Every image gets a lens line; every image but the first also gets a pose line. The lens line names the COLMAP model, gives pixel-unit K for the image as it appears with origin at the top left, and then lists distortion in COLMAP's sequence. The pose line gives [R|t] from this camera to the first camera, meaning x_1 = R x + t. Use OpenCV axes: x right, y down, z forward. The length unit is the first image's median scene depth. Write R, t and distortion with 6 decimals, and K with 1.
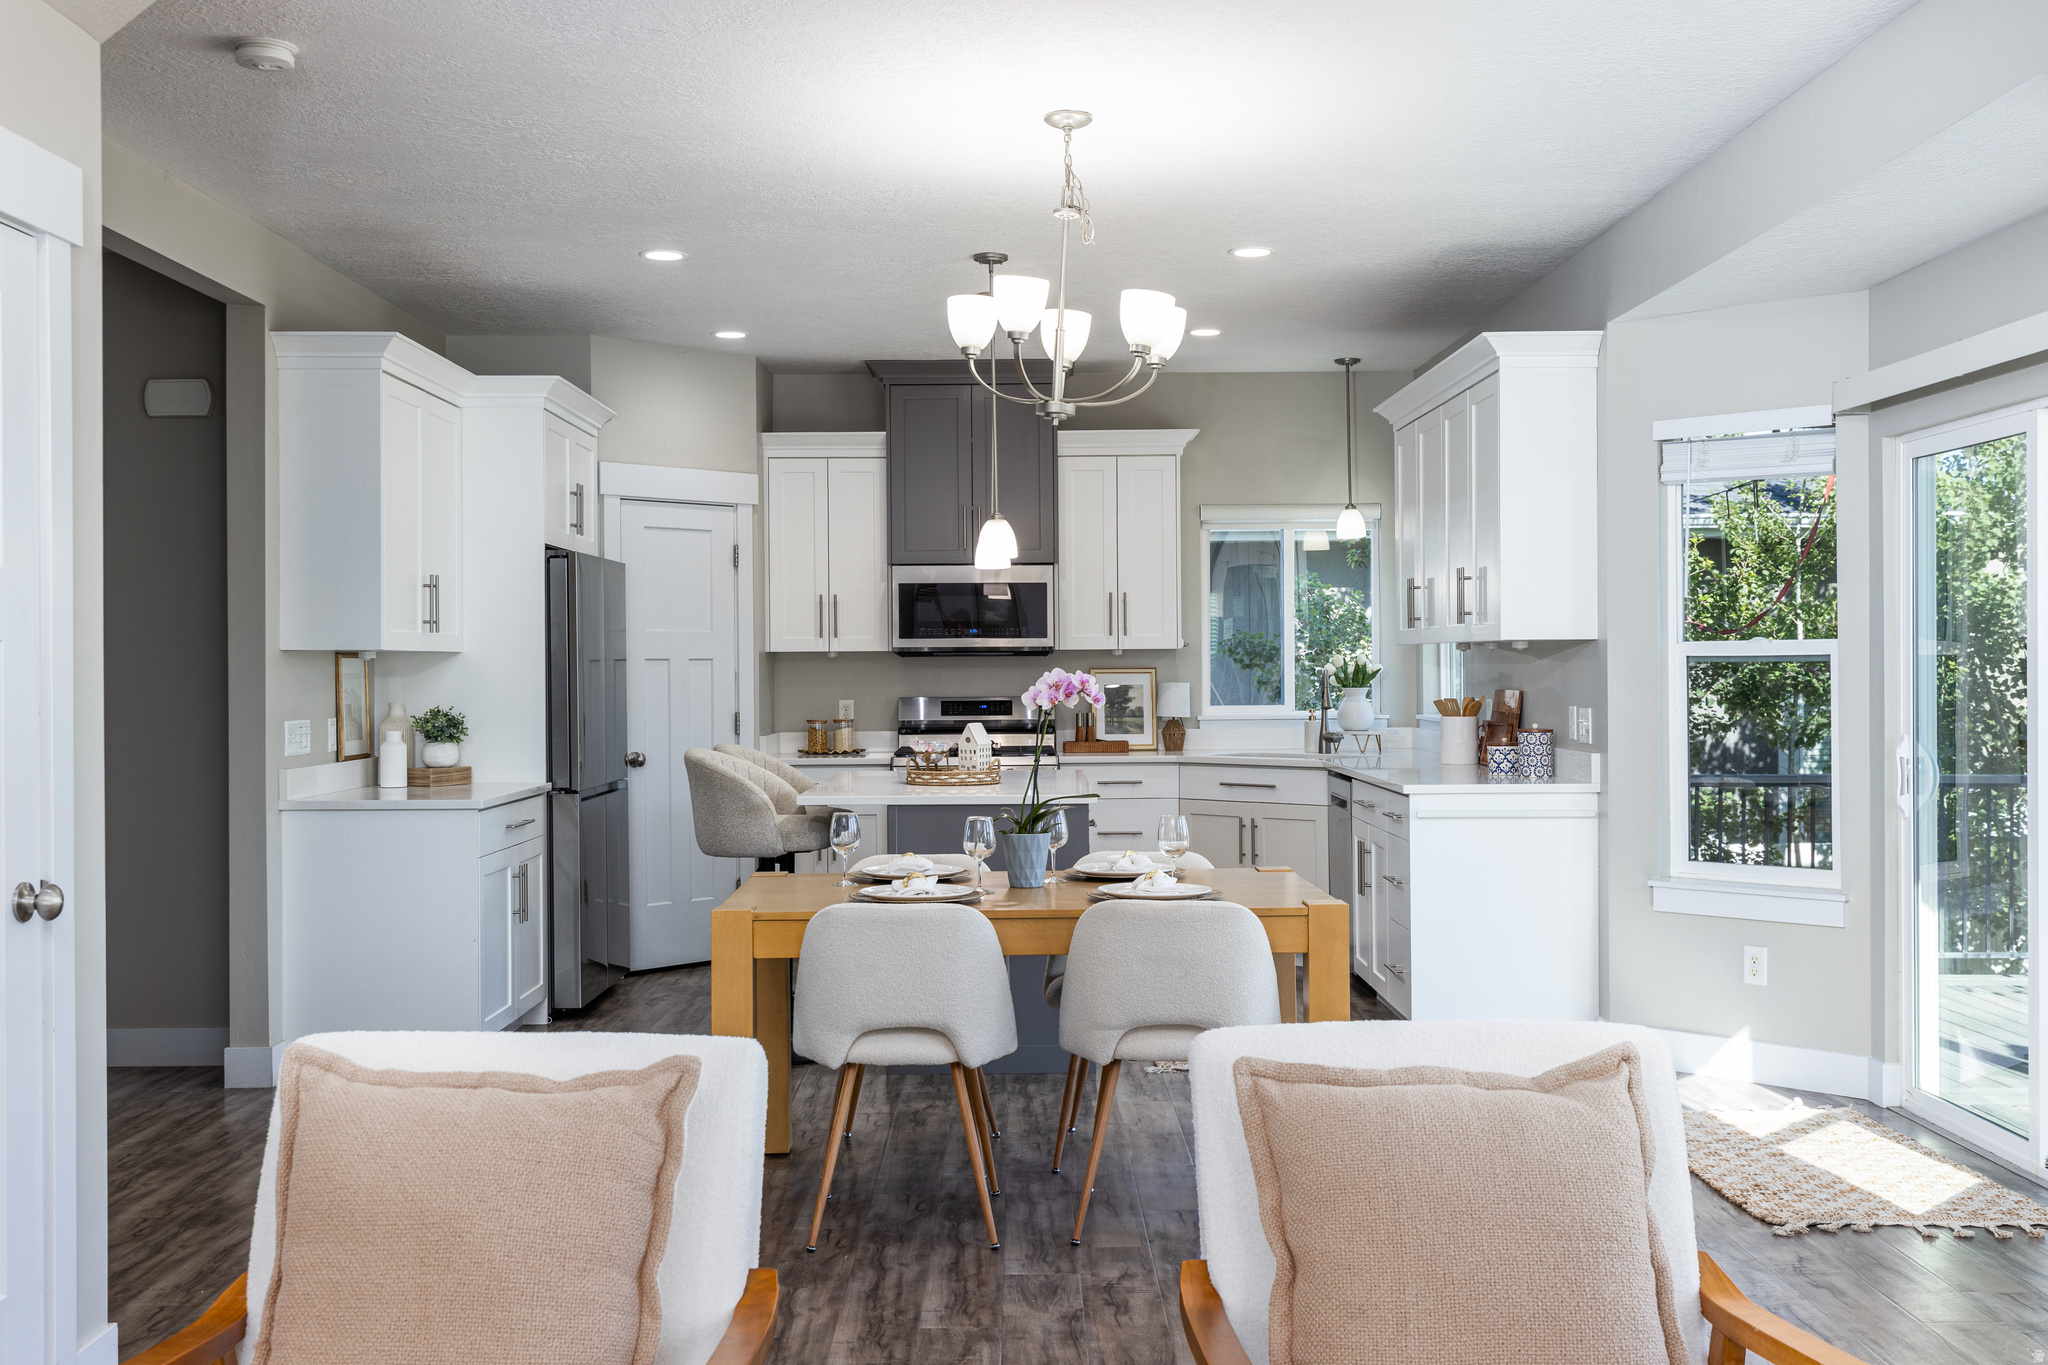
lens RADIAL K [[2021.3, 0, 1025.7], [0, 2021.3, 680.2], [0, 0, 1]] dist [0.052607, 0.000000]
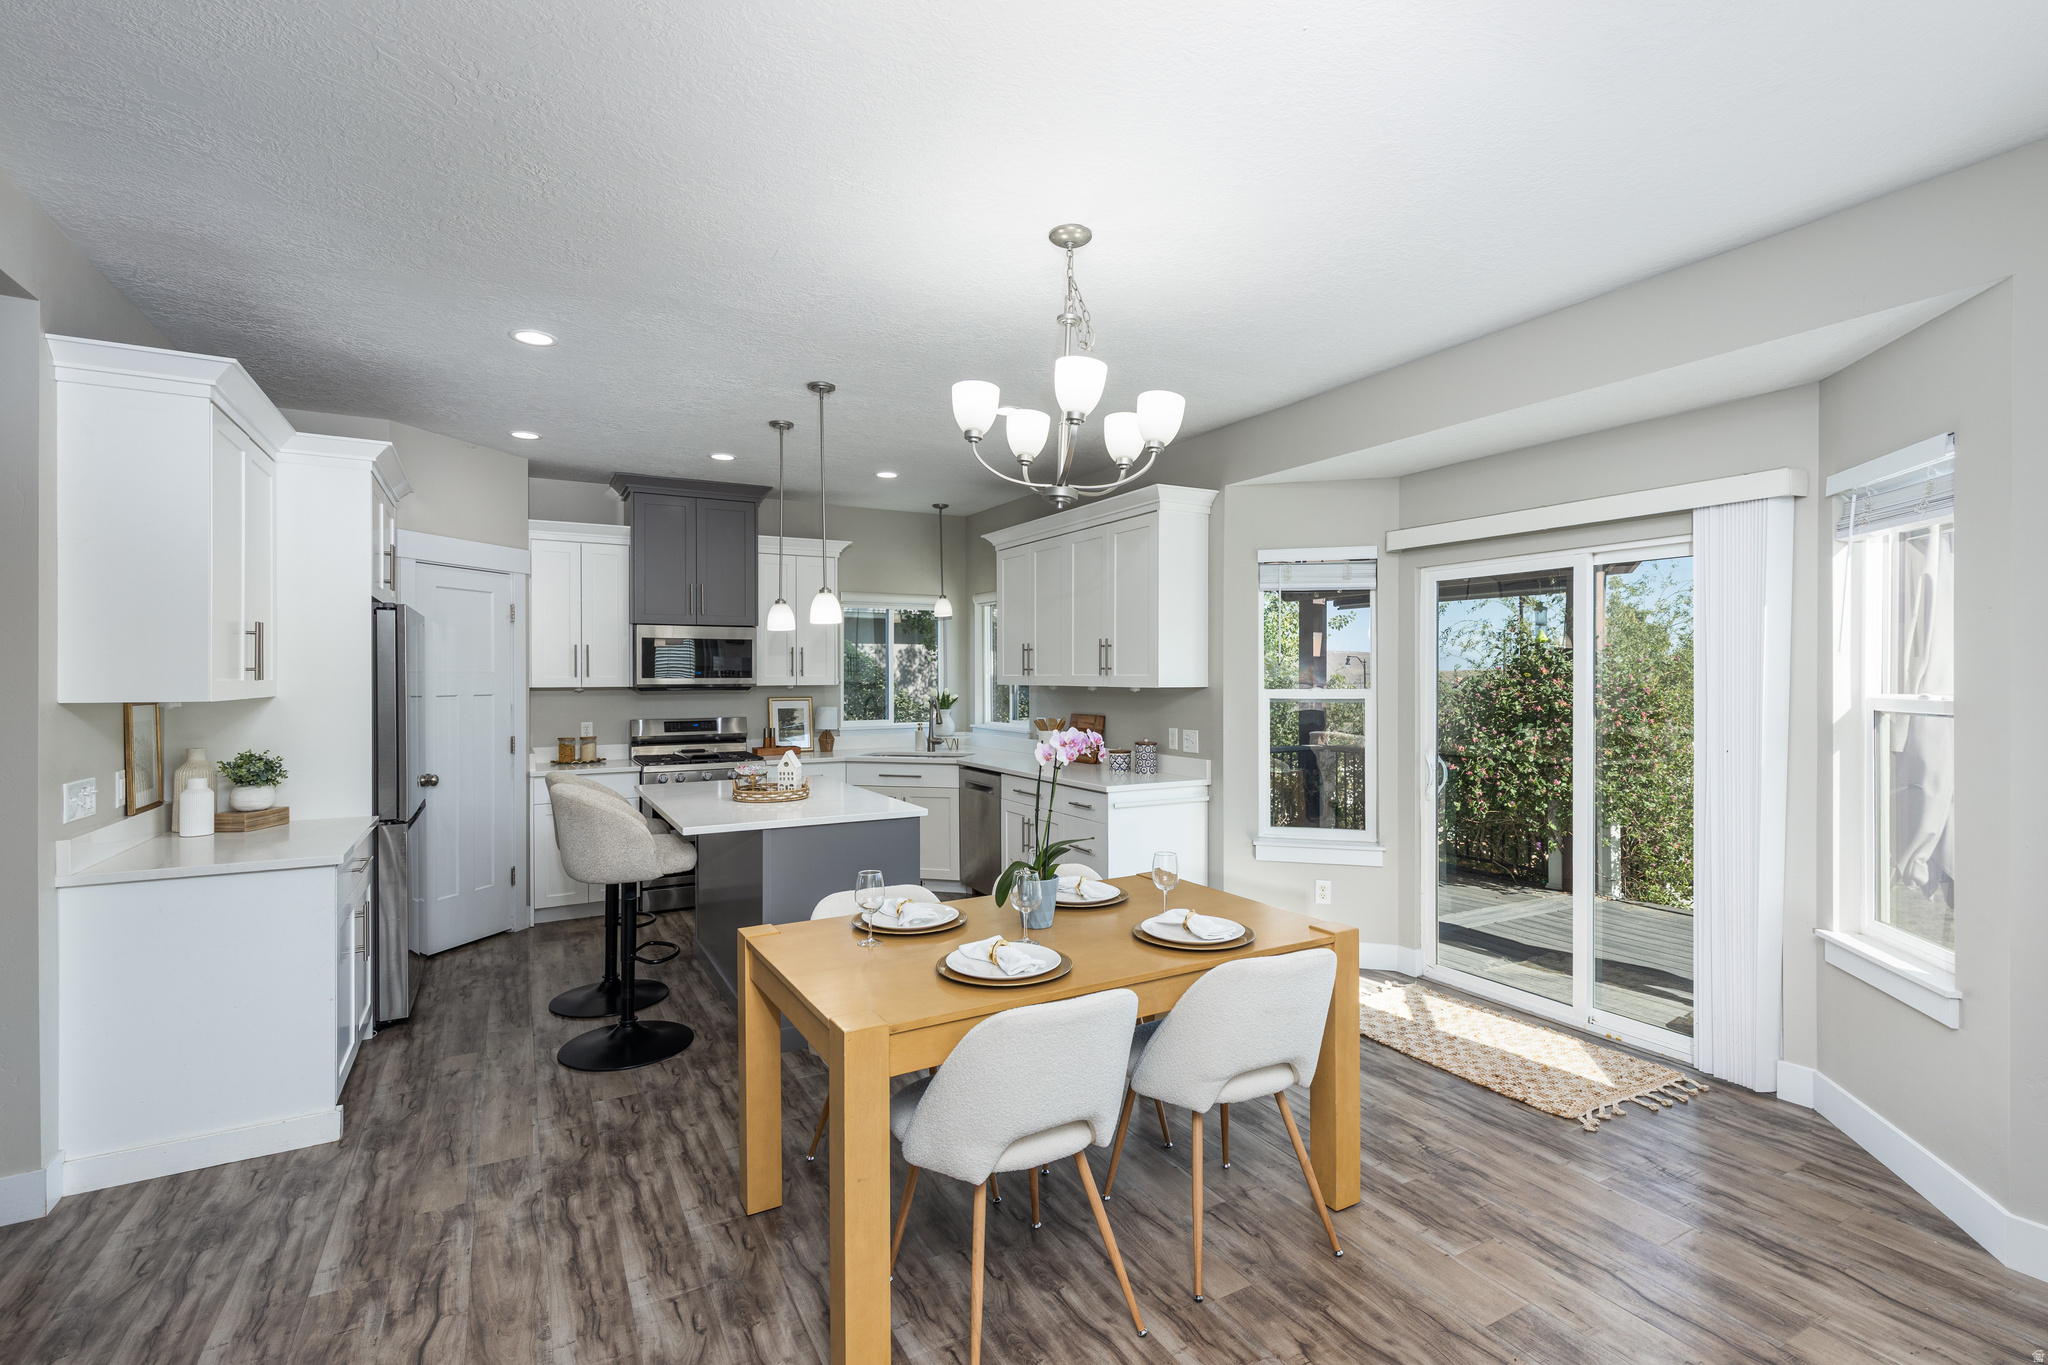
lens RADIAL K [[931.1, 0, 1018.4], [0, 931.1, 683.2], [0, 0, 1]] dist [0.004639, 0.001652]
pose [[0.873417, 0.001017, 0.486971, -0.177720], [-0.001202, 0.999999, 0.000067, -0.021088], [-0.486971, -0.000644, 0.873418, 0.394460]]
